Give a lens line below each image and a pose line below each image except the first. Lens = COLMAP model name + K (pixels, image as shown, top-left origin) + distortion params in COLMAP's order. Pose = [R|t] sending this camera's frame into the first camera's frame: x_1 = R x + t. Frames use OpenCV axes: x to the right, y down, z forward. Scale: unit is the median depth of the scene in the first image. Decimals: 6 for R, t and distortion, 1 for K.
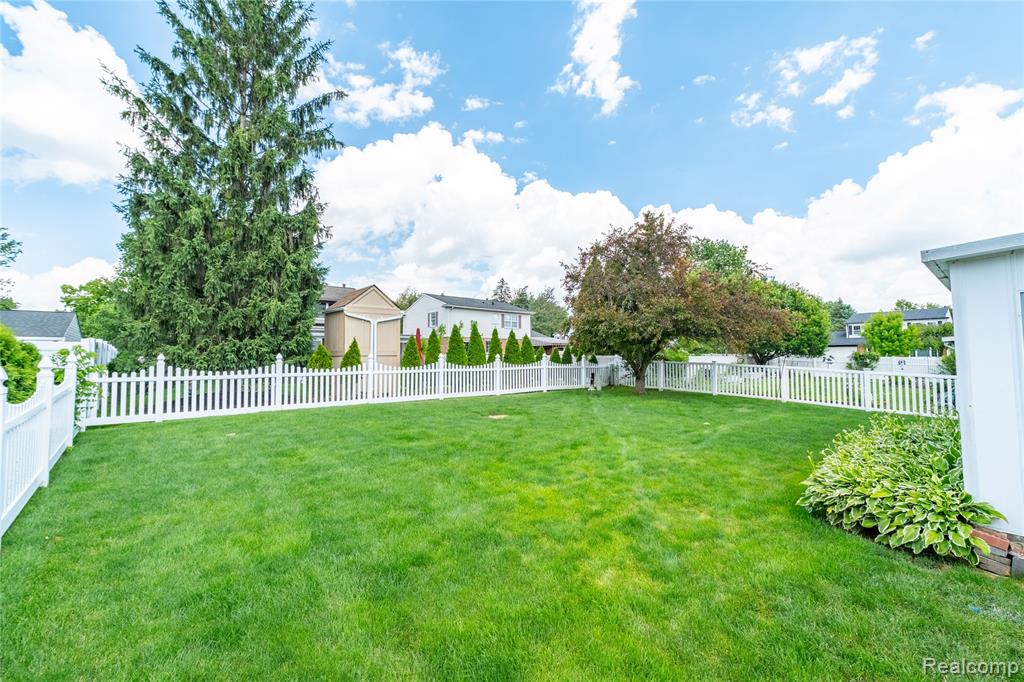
lens RADIAL K [[431.2, 0, 517.0], [0, 431.2, 339.3], [0, 0, 1]] dist [0.001318, -0.000102]
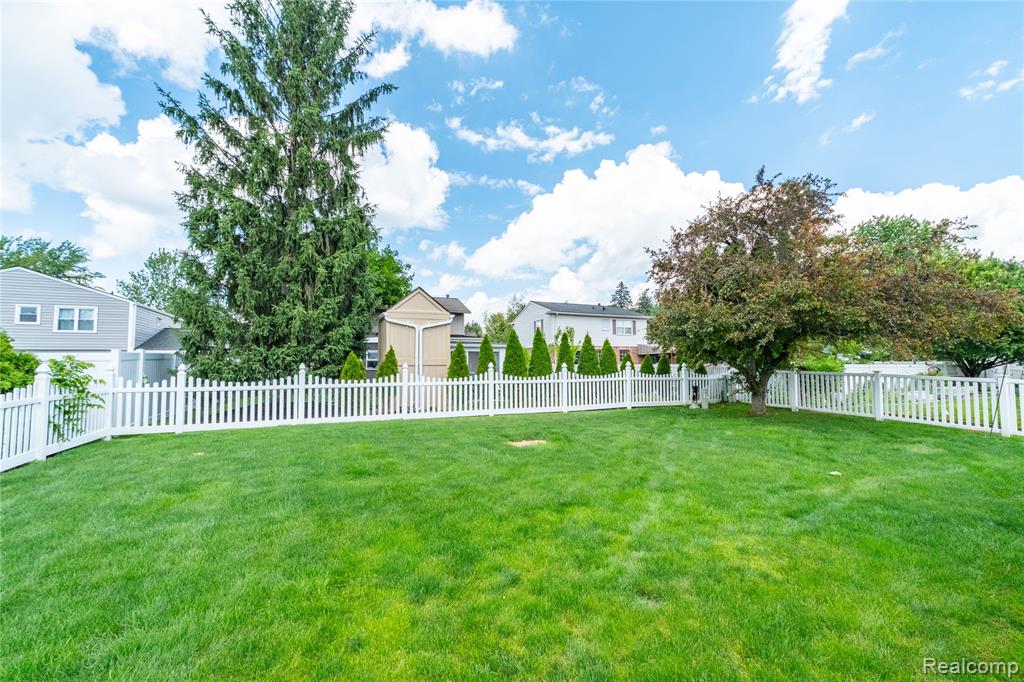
lens RADIAL K [[433.9, 0, 518.4], [0, 433.9, 346.8], [0, 0, 1]] dist [-0.000142, 0.000028]
pose [[0.955394, -0.016698, -0.294861, 0.136865], [0.015093, 0.999856, -0.007719, 0.009649], [0.294948, 0.002925, 0.955509, 0.197070]]
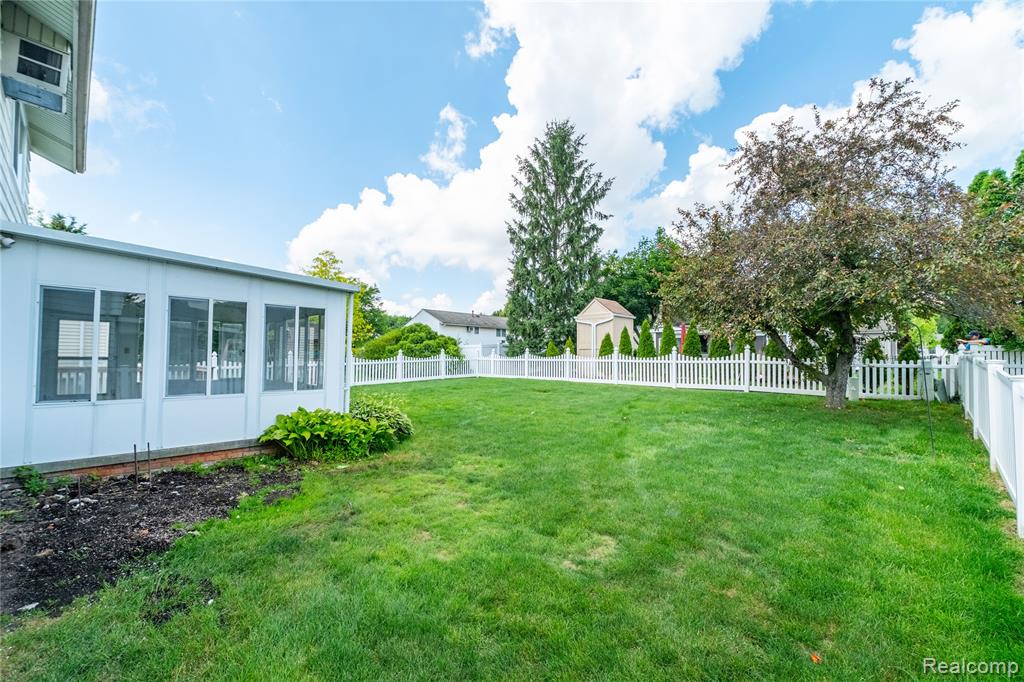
lens RADIAL K [[431.2, 0, 517.0], [0, 431.2, 339.3], [0, 0, 1]] dist [0.001318, -0.000102]
pose [[0.094277, -0.016609, -0.995407, 1.051325], [0.050083, 0.998674, -0.011920, 0.012668], [0.994285, -0.048729, 0.094984, 0.631111]]
